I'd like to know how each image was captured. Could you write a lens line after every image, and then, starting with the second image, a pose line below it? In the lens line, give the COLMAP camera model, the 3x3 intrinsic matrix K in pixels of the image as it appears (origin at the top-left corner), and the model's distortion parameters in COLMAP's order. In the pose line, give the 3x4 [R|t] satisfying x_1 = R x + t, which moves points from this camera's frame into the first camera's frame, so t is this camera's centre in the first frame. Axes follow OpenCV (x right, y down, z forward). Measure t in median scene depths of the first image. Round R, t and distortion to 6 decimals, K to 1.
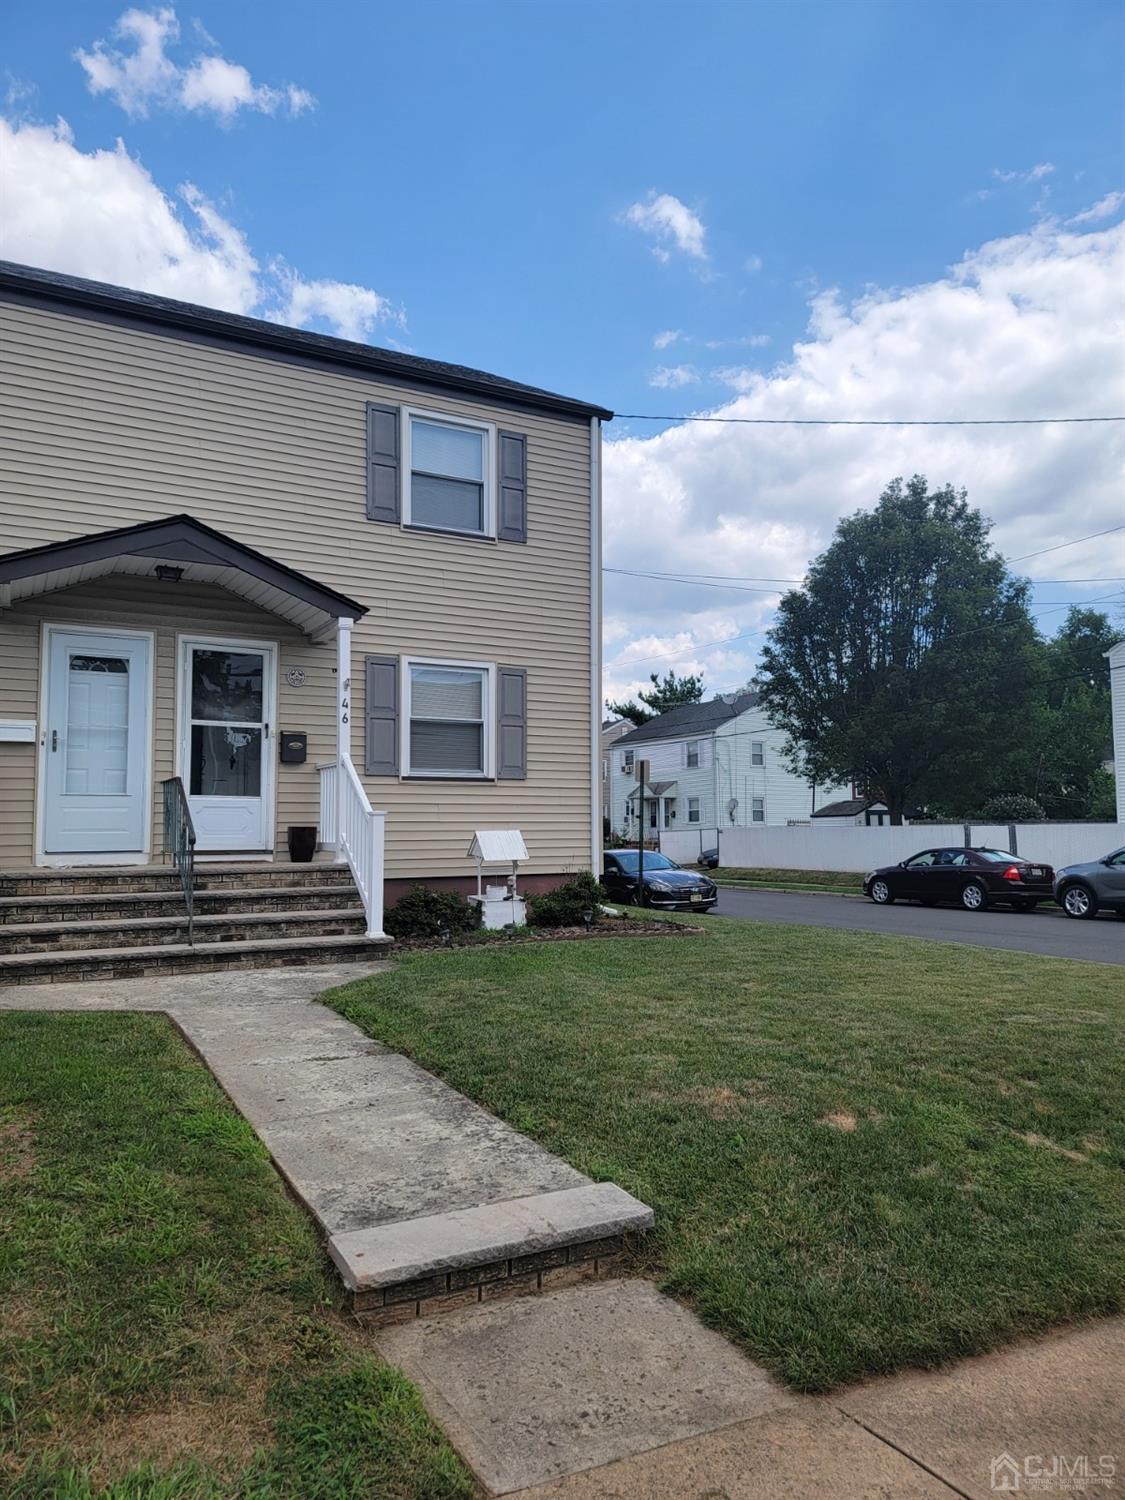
lens RADIAL K [[1043.6, 0, 558.7], [0, 1043.6, 740.4], [0, 0, 1]] dist [0.078633, -0.043683]
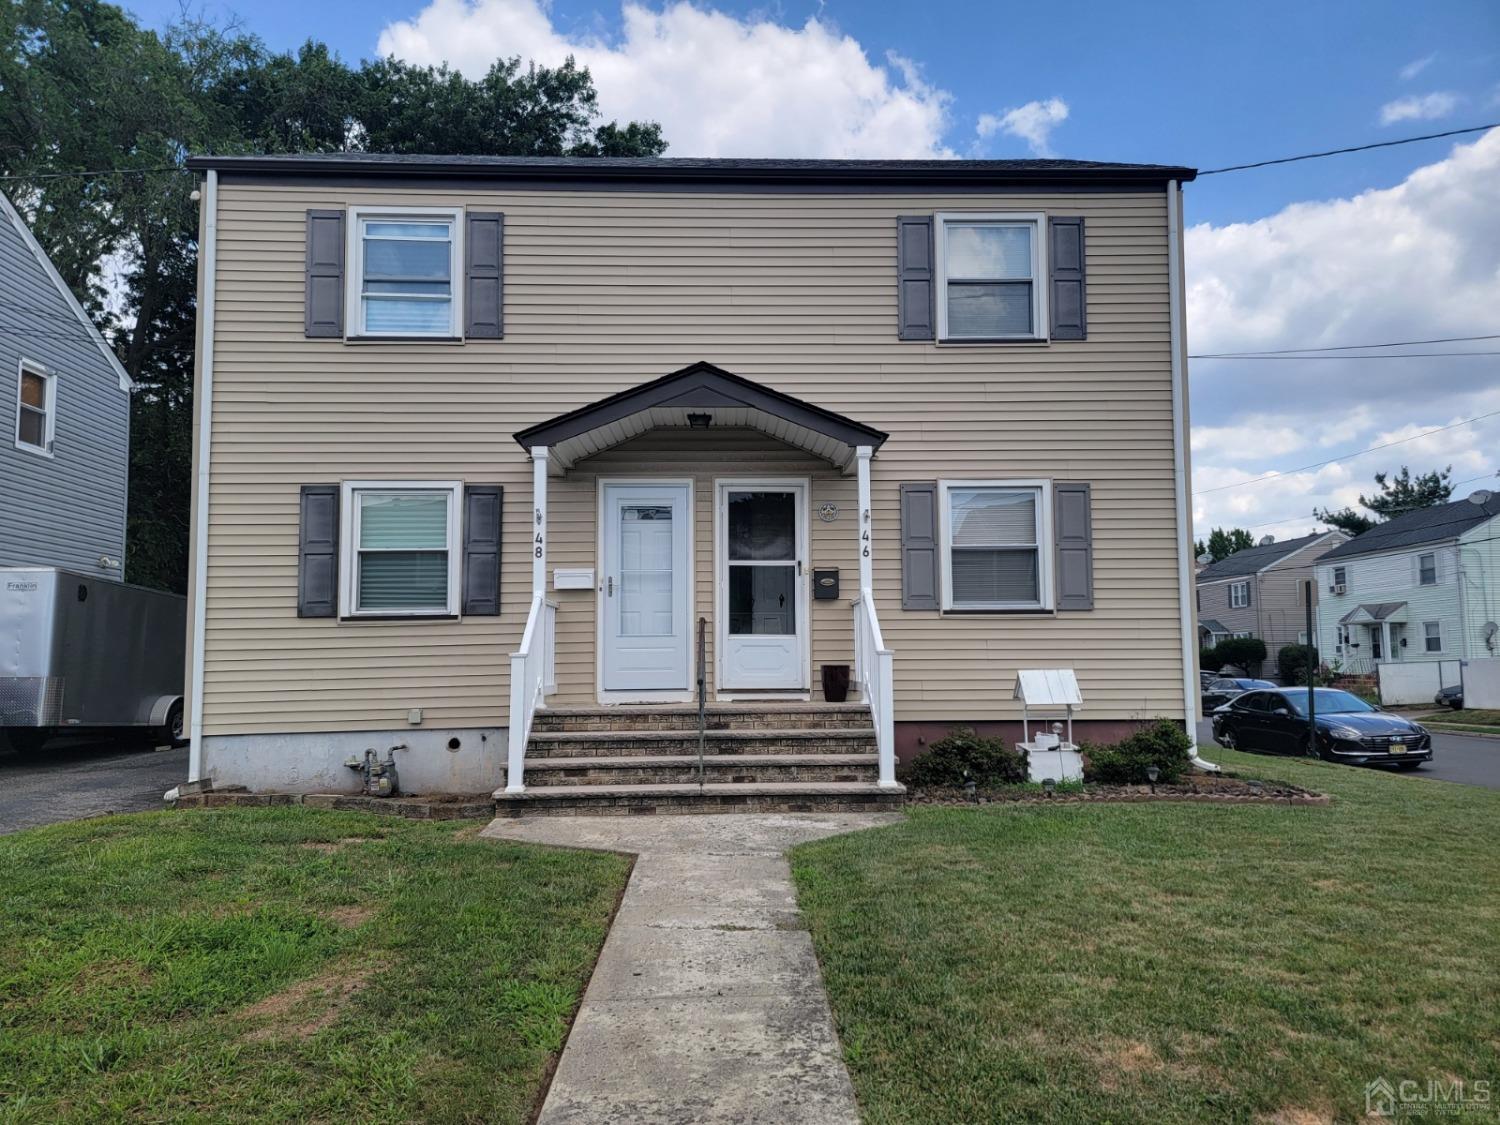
lens RADIAL K [[1043.6, 0, 740.4], [0, 1043.6, 560.0], [0, 0, 1]] dist [0.078633, -0.043683]
pose [[0.895536, -0.048143, -0.442377, 0.111682], [0.043859, 0.998839, -0.019916, 0.000540], [0.442823, -0.001567, 0.896608, 0.097922]]
